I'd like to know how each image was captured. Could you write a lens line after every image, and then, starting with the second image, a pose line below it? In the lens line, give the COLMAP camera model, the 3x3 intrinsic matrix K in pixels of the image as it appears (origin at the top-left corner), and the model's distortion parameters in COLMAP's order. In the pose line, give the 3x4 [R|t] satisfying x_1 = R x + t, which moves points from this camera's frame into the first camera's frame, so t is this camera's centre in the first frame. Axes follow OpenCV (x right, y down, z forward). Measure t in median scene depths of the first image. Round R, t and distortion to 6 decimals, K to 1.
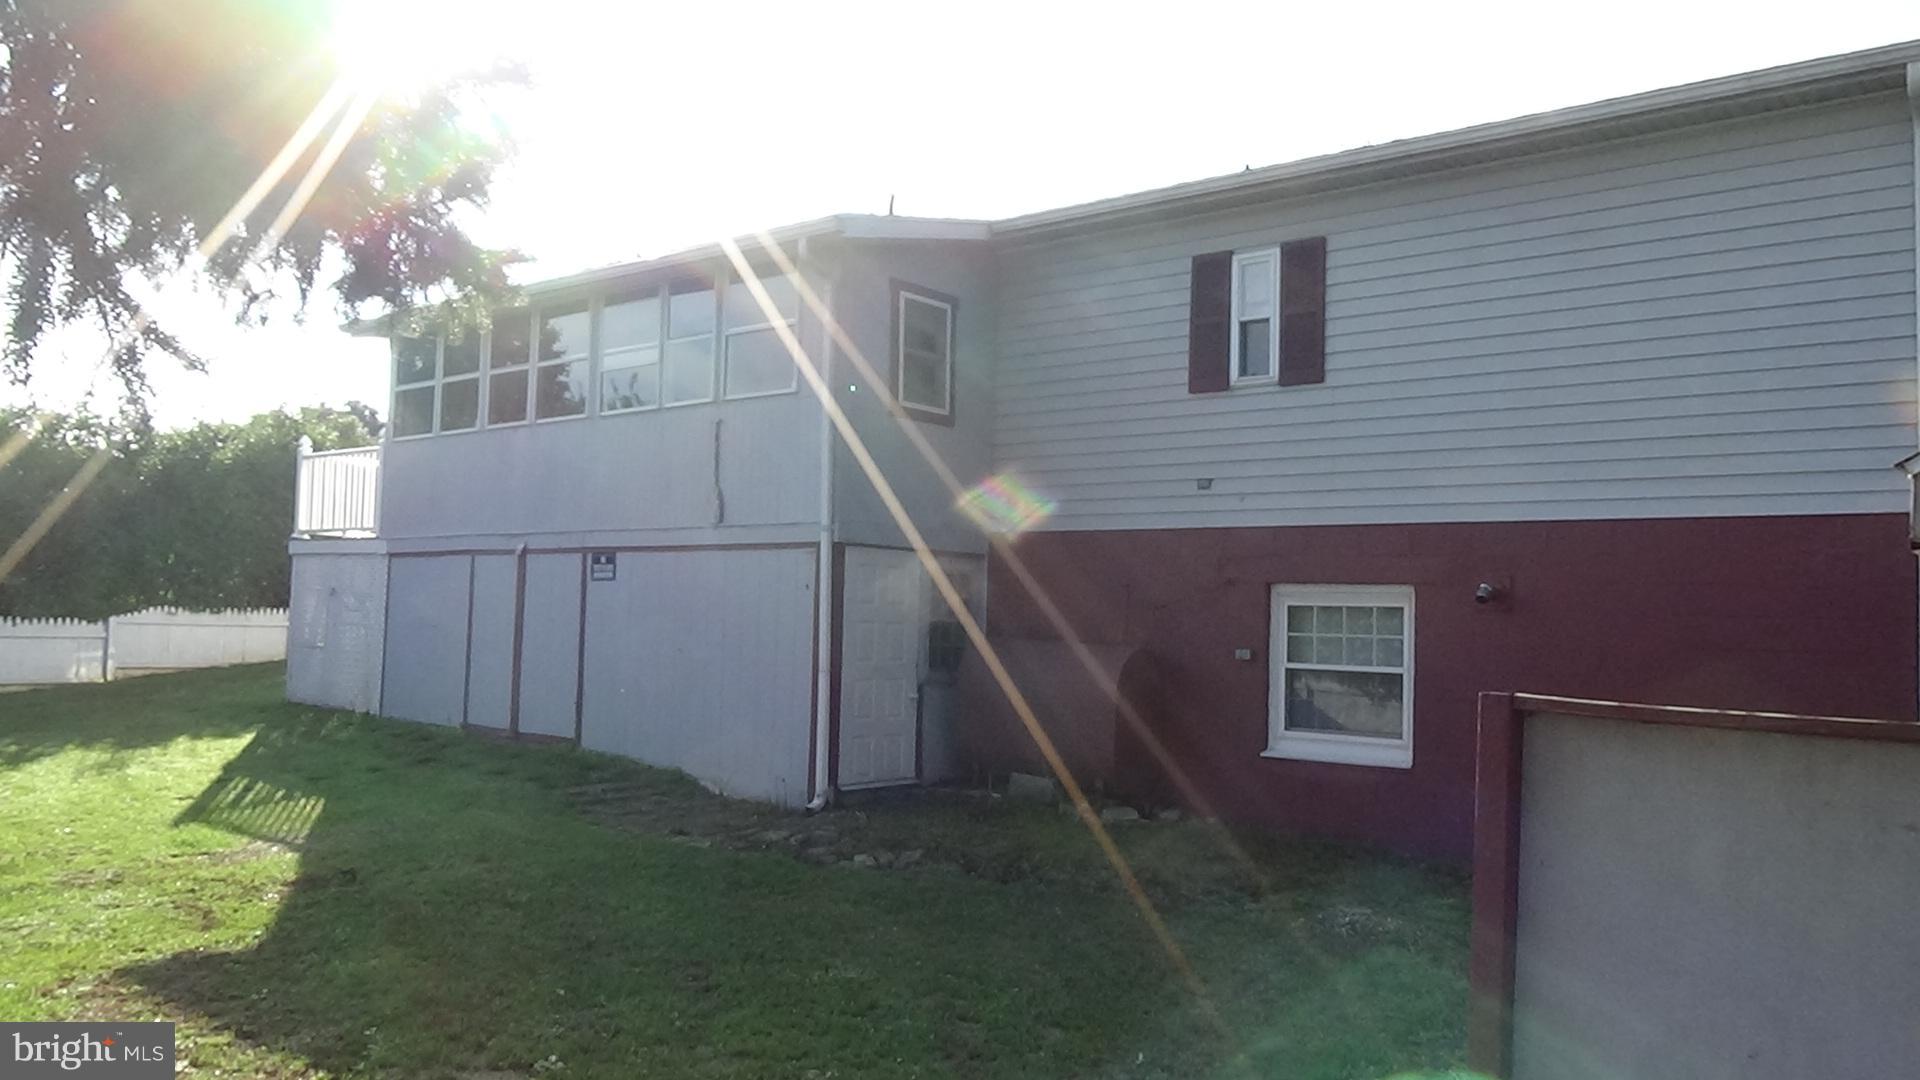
lens RADIAL K [[1426.9, 0, 963.8], [0, 1426.9, 544.3], [0, 0, 1]] dist [-0.000748, -0.003300]
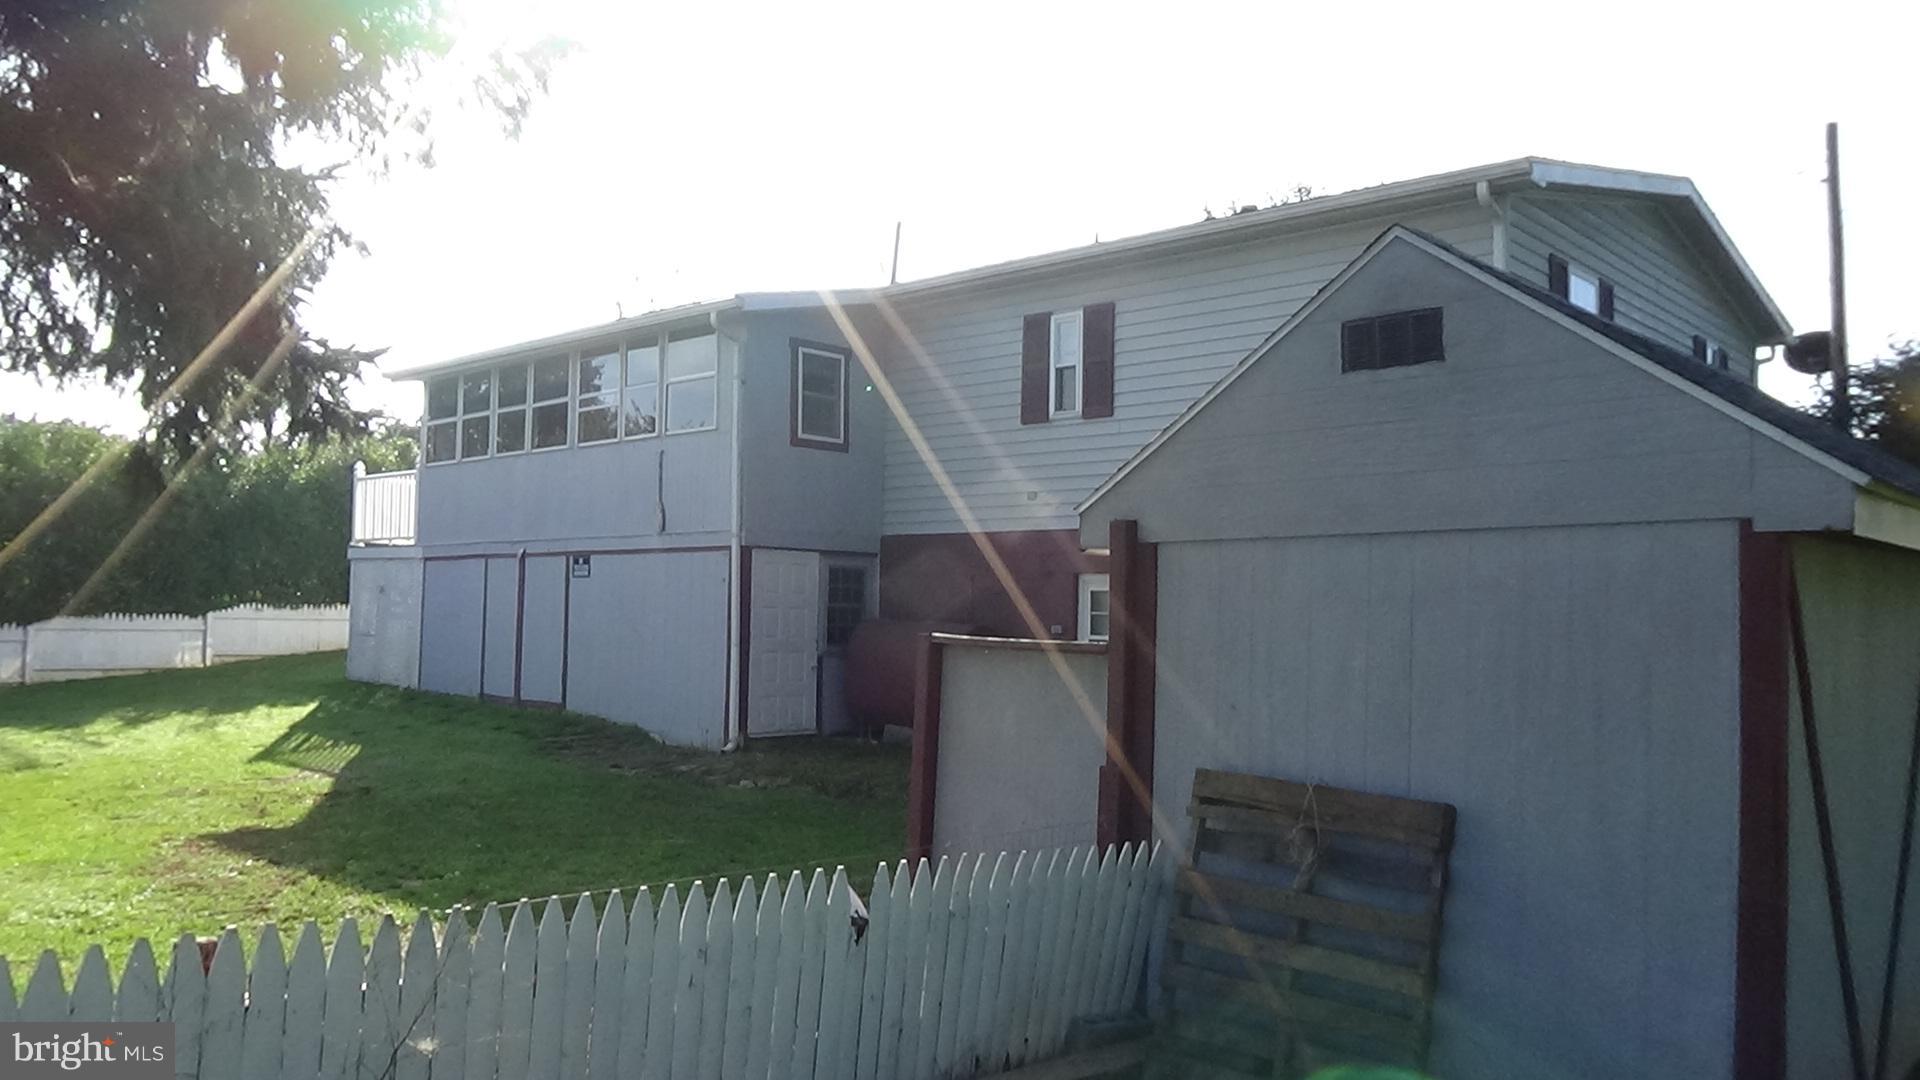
lens RADIAL K [[1426.9, 0, 963.8], [0, 1426.9, 544.3], [0, 0, 1]] dist [-0.000748, -0.003300]
pose [[0.998201, -0.013488, -0.058420, 0.169303], [0.013770, 0.999895, 0.004427, -0.005216], [0.058354, -0.005224, 0.998282, -0.254622]]
